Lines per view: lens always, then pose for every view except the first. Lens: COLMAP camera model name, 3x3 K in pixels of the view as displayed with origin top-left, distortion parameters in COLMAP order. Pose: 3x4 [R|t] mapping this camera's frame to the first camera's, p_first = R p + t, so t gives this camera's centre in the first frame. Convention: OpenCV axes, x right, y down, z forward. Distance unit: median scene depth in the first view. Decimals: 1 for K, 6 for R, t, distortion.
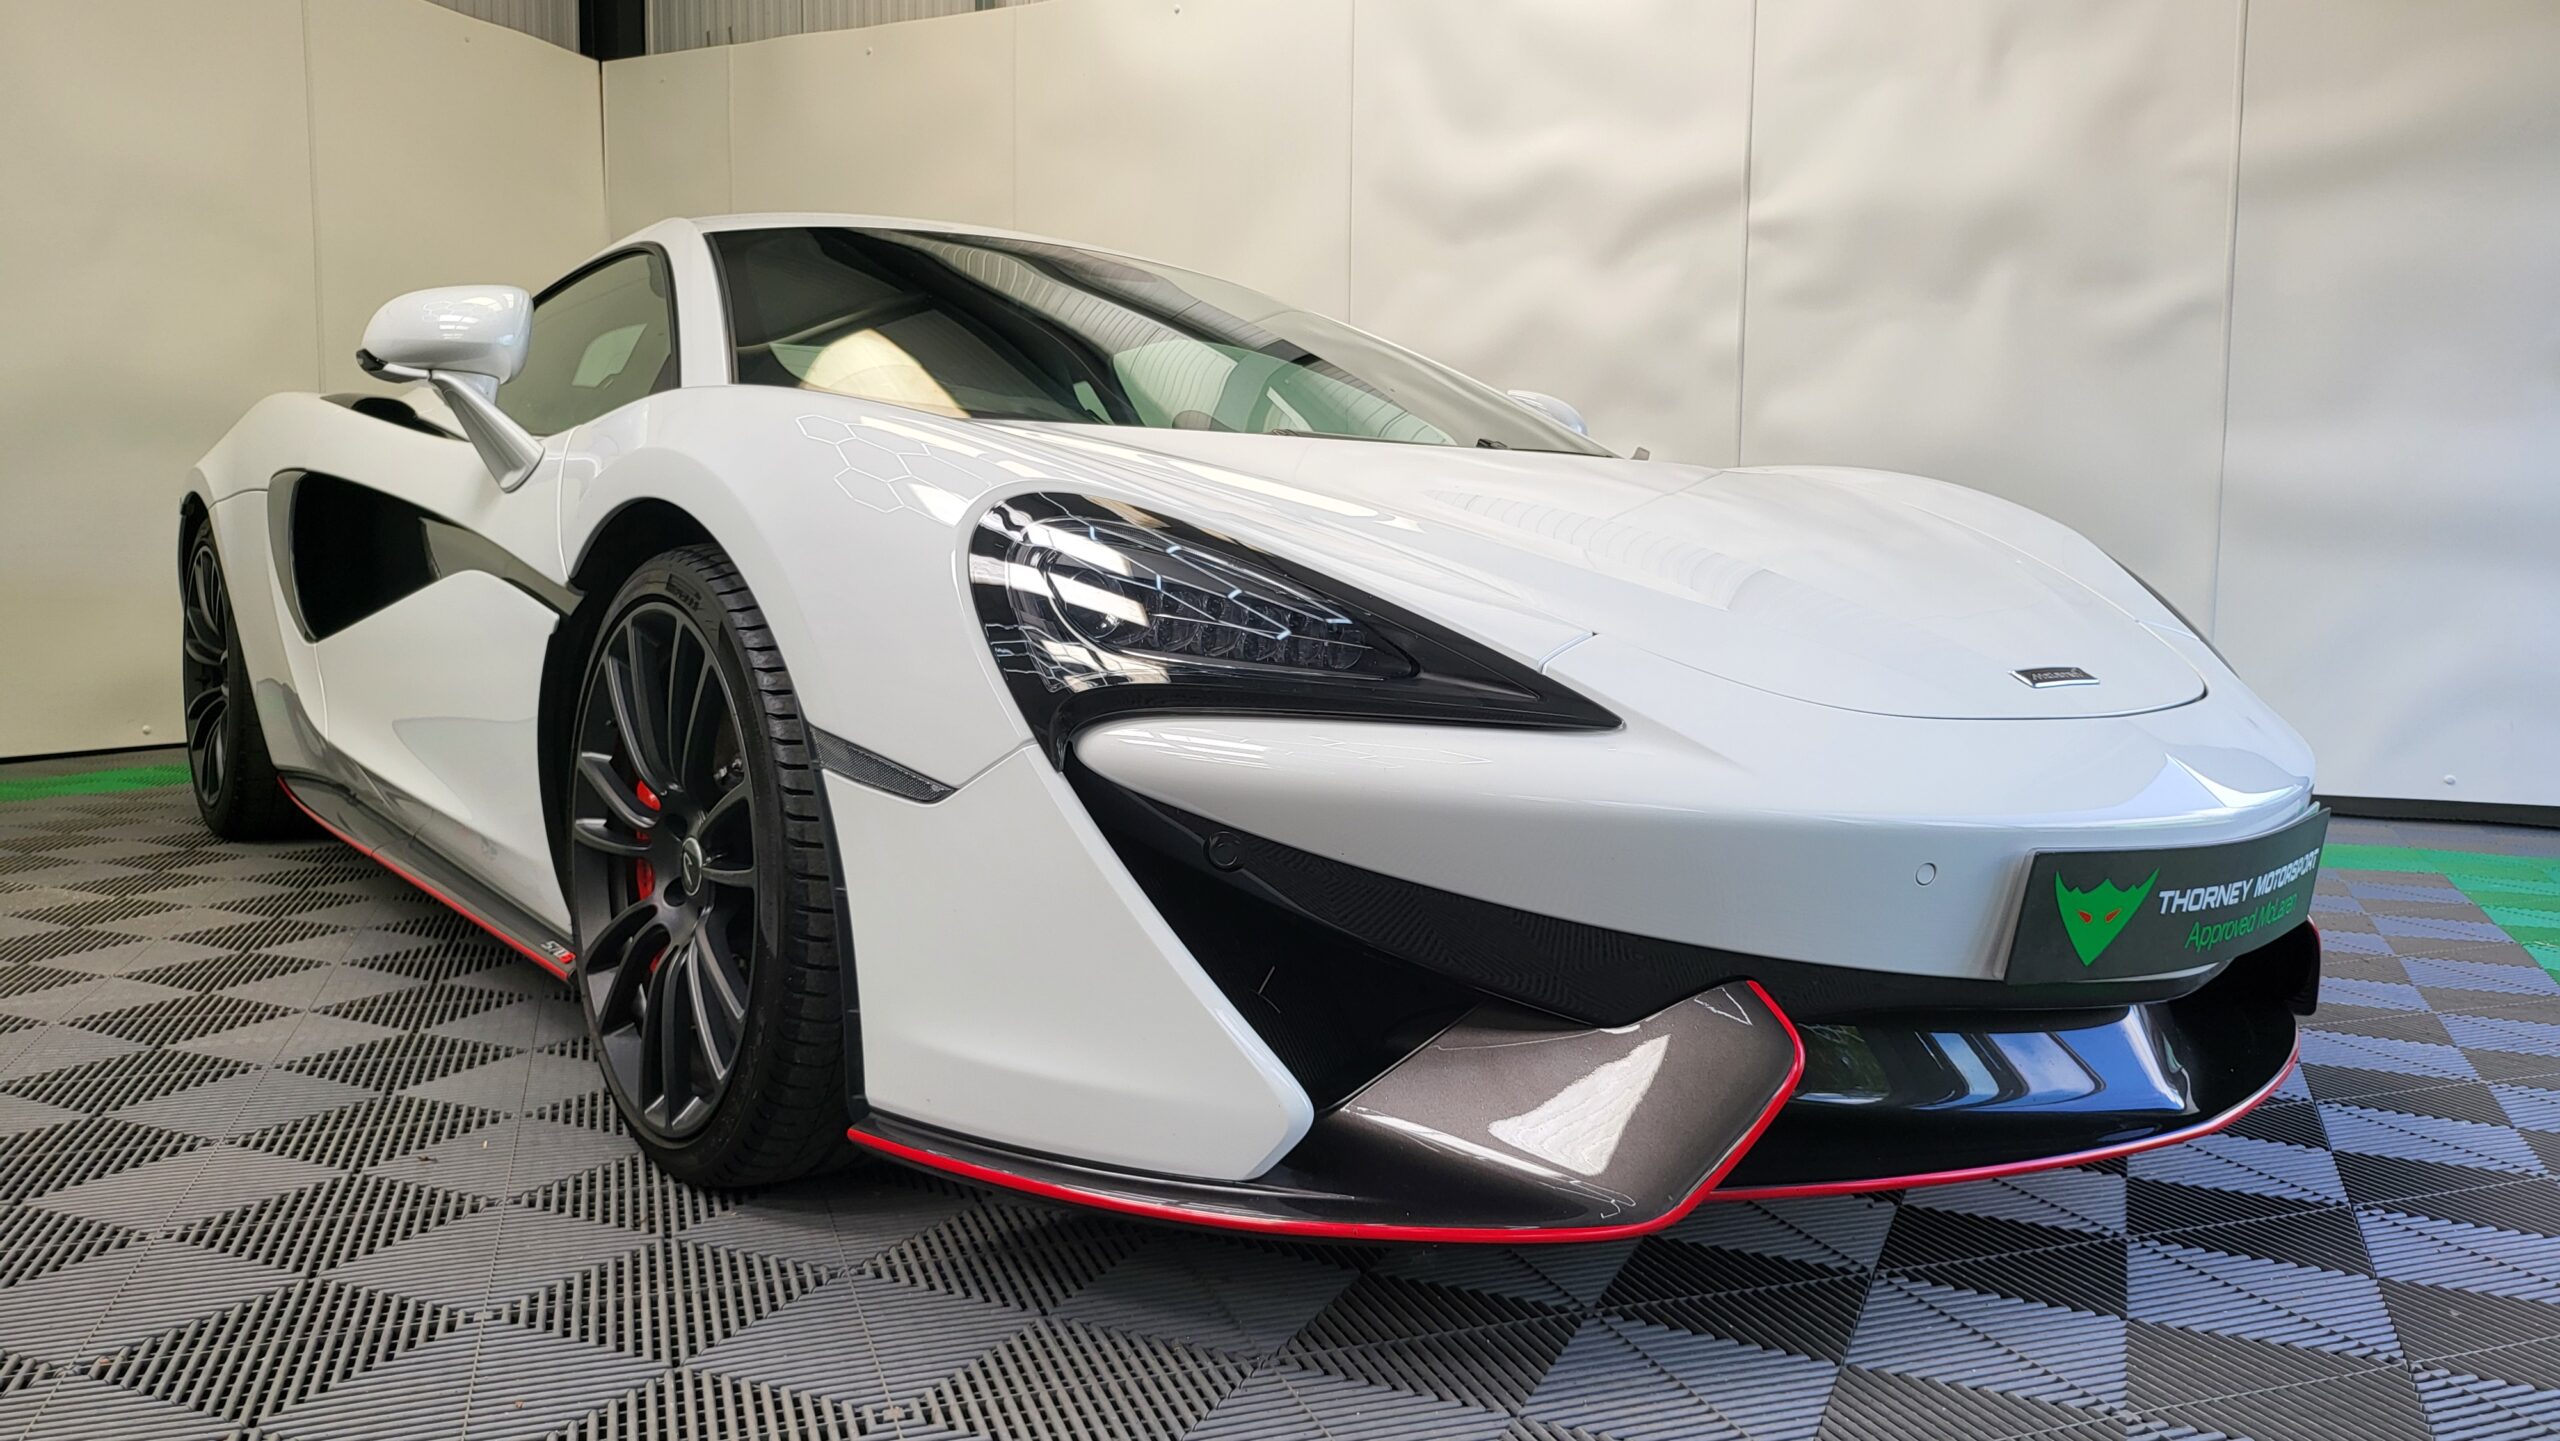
lens RADIAL K [[1773.8, 0, 1295.6], [0, 1773.8, 737.6], [0, 0, 1]] dist [0.041178, -0.037897]
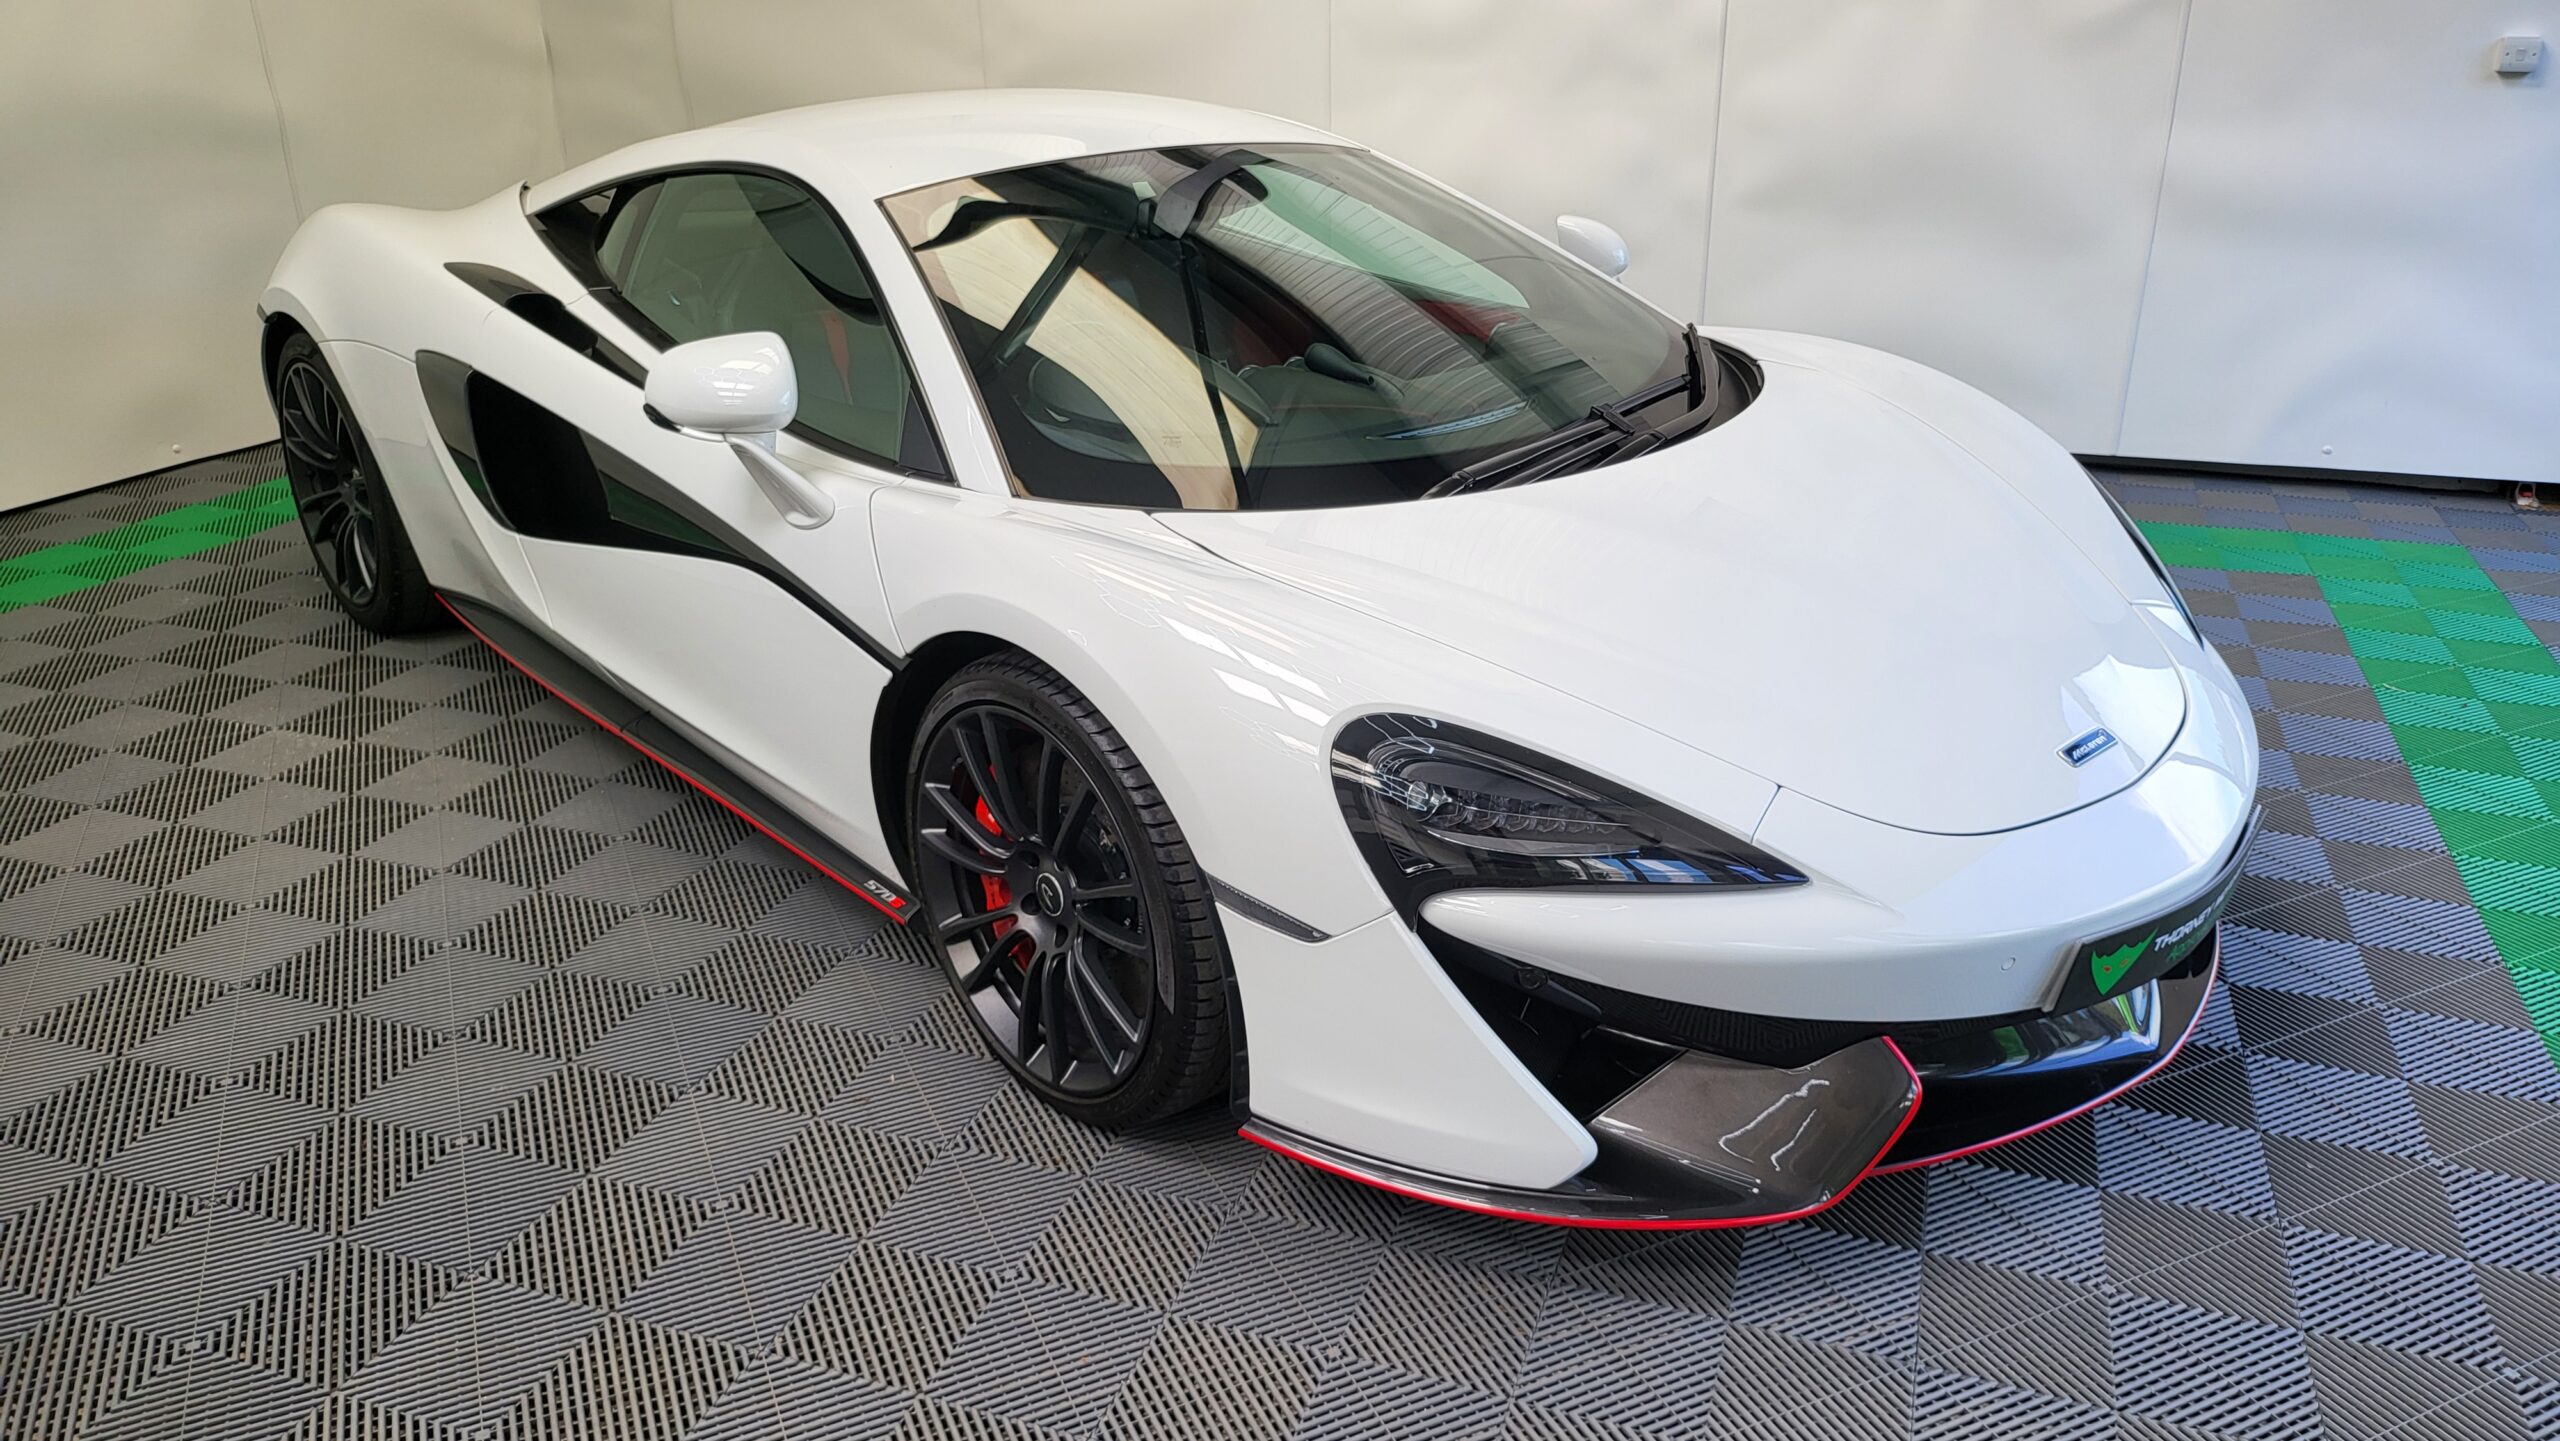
lens RADIAL K [[1773.8, 0, 1292.2], [0, 1773.8, 715.8], [0, 0, 1]] dist [0.041178, -0.037897]
pose [[0.996600, -0.052727, 0.063317, -0.247255], [0.031713, 0.954704, 0.295861, -0.450474], [-0.076048, -0.292847, 0.953130, -0.227655]]
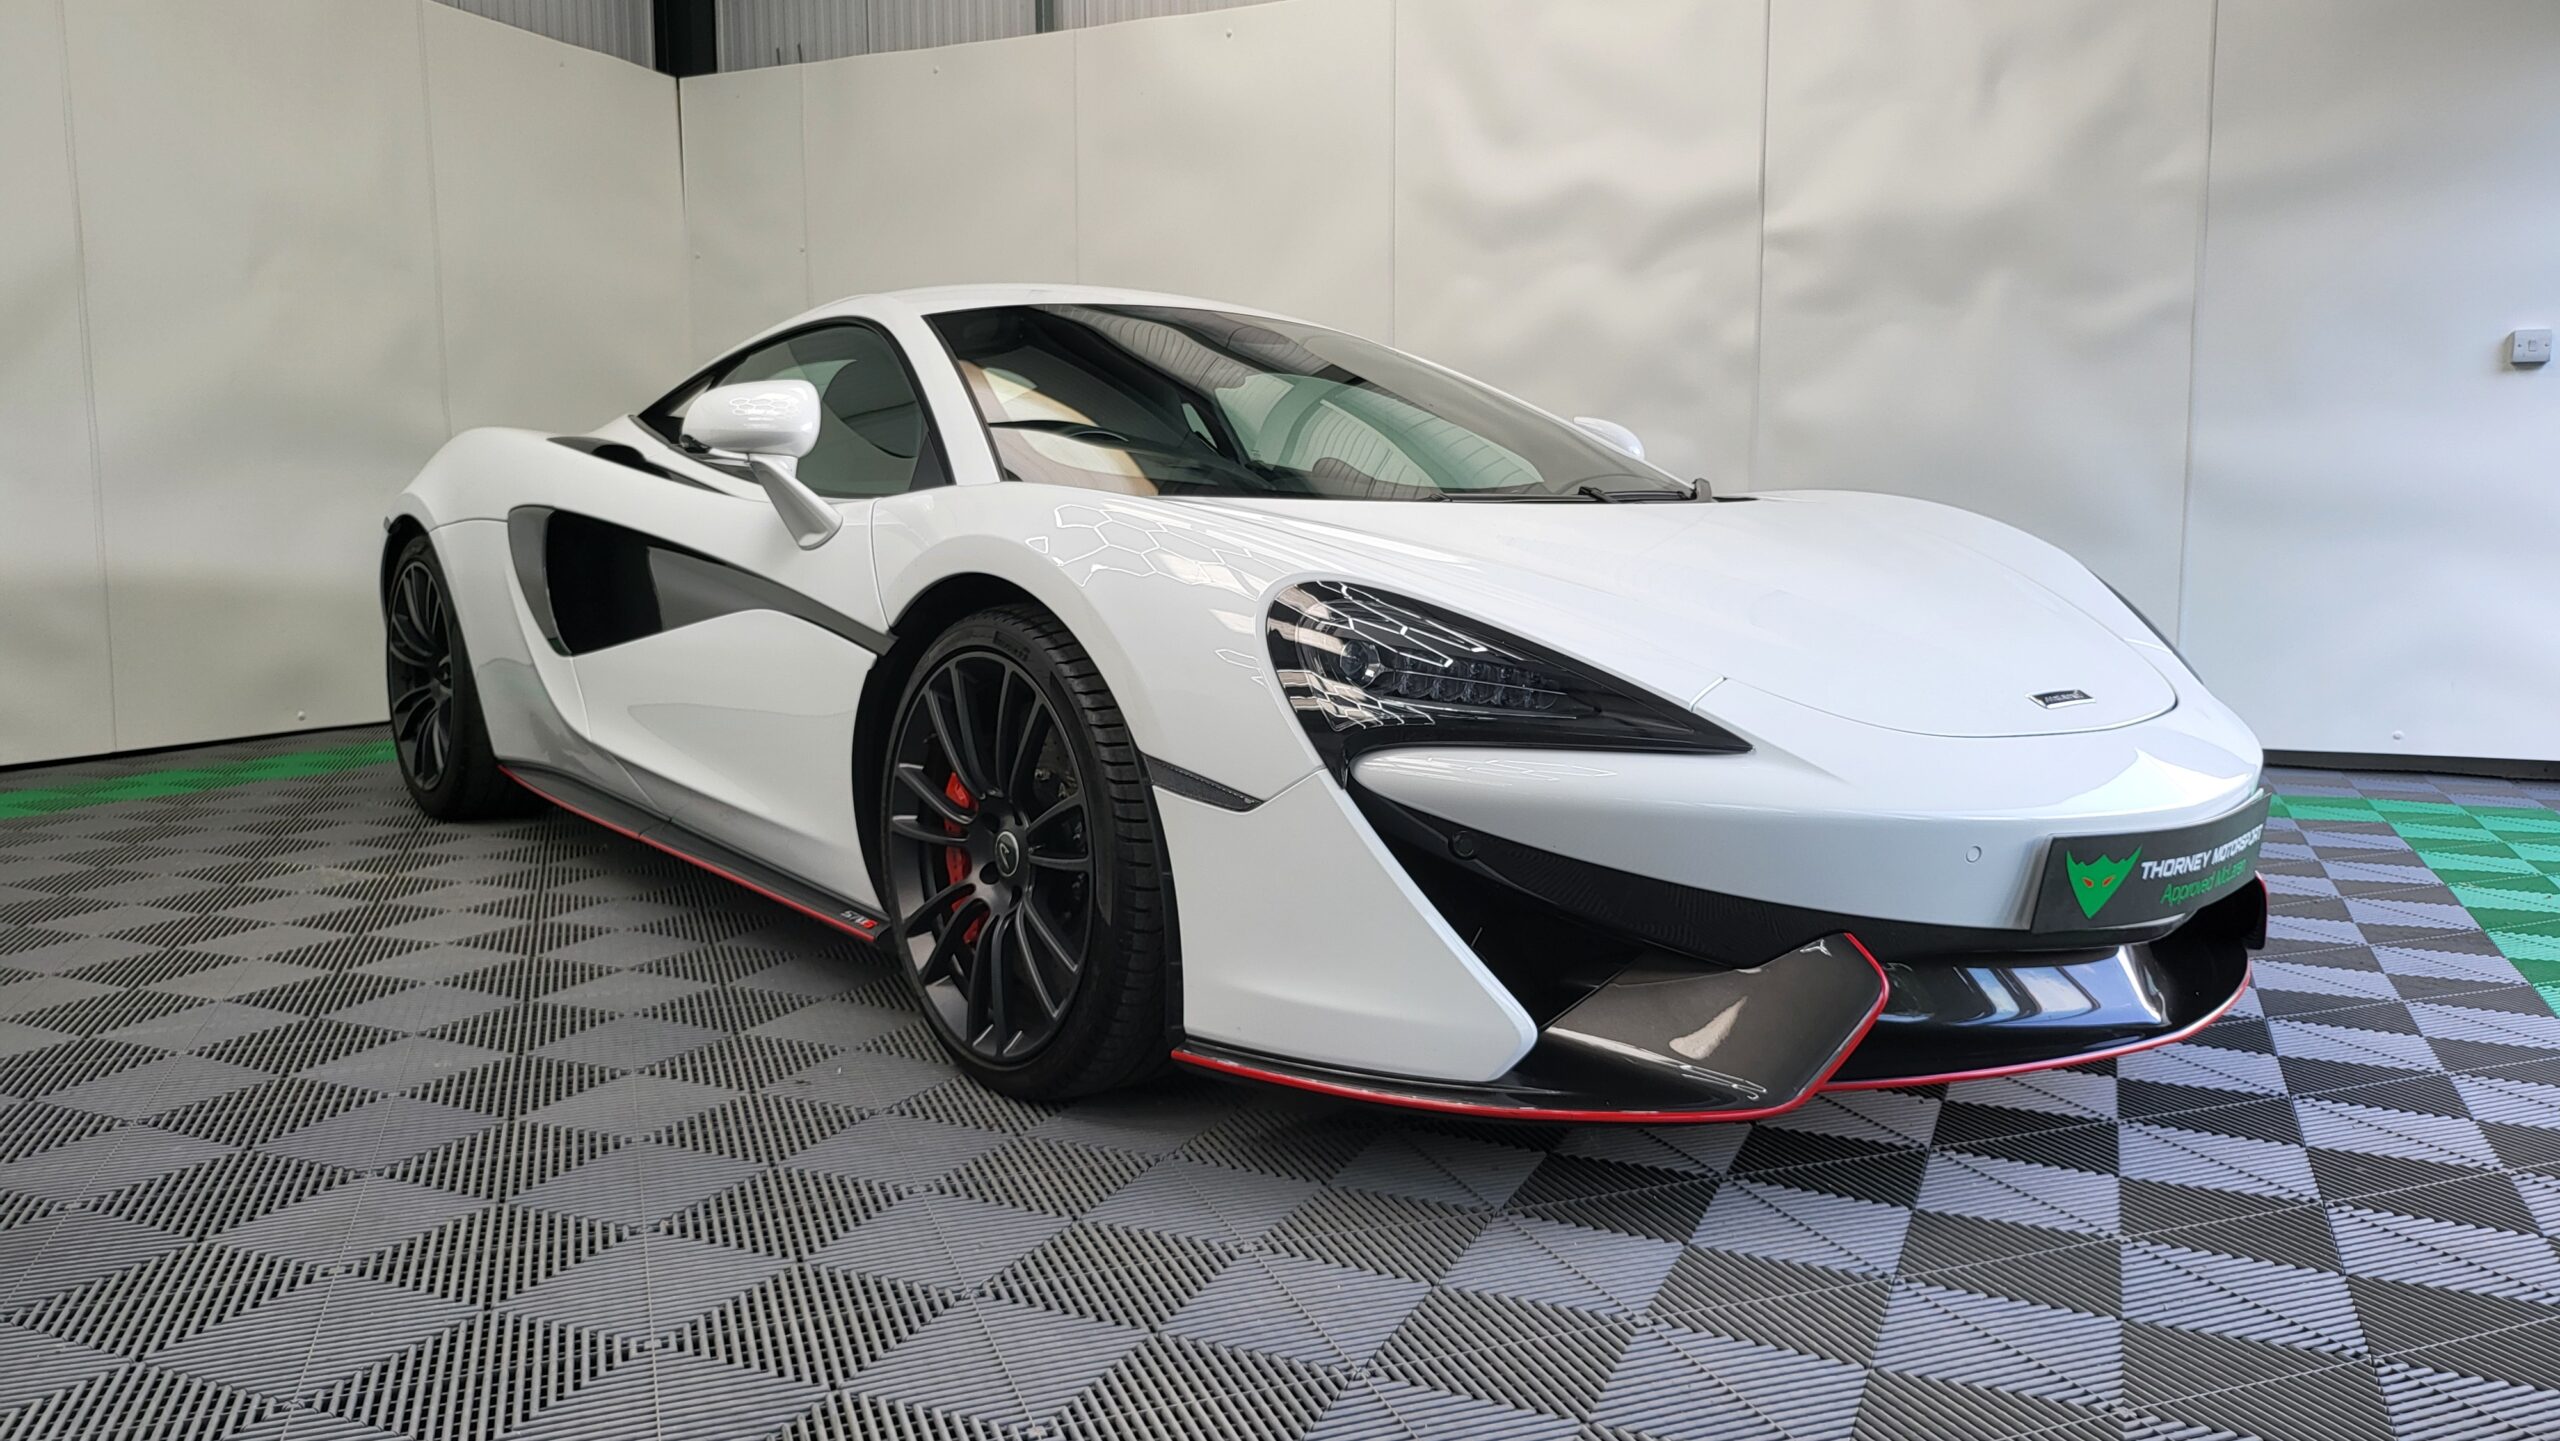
lens RADIAL K [[1773.8, 0, 1283.0], [0, 1773.8, 715.6], [0, 0, 1]] dist [0.041178, -0.037897]
pose [[0.999889, -0.014443, 0.003546, -0.147442], [0.014373, 0.999720, 0.018818, -0.051594], [-0.003816, -0.018765, 0.999817, -0.301861]]
